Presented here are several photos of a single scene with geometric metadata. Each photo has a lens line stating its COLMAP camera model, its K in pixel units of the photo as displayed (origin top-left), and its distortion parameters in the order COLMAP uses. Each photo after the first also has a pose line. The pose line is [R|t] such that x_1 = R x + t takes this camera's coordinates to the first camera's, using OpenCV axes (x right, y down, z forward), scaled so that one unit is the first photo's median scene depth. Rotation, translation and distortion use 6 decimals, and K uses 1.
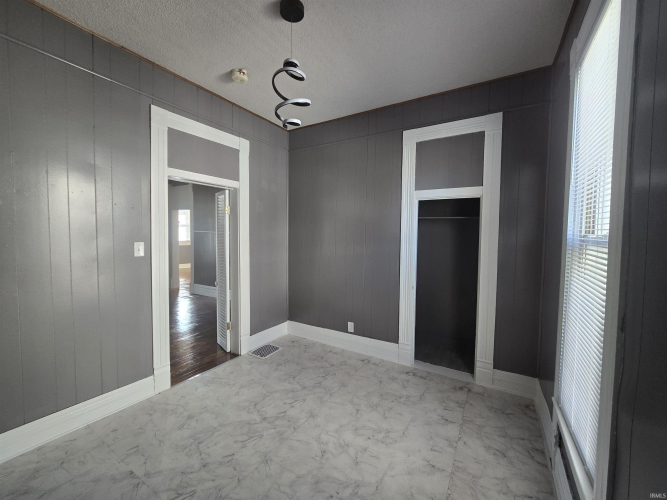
lens RADIAL K [[273.5, 0, 332.1], [0, 273.5, 246.3], [0, 0, 1]] dist [-0.009272, -0.000089]
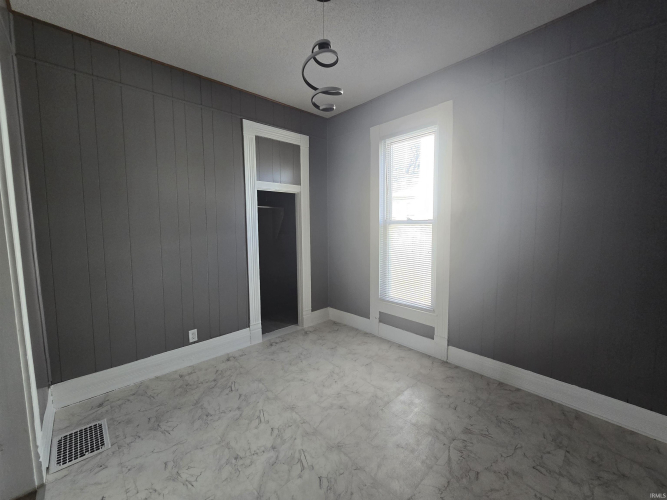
lens RADIAL K [[273.5, 0, 332.1], [0, 273.5, 246.3], [0, 0, 1]] dist [-0.009272, -0.000089]
pose [[0.261169, -0.095736, 0.960534, -0.743698], [0.053854, 0.994965, 0.084525, -0.023055], [-0.963790, 0.029653, 0.265009, 0.476575]]
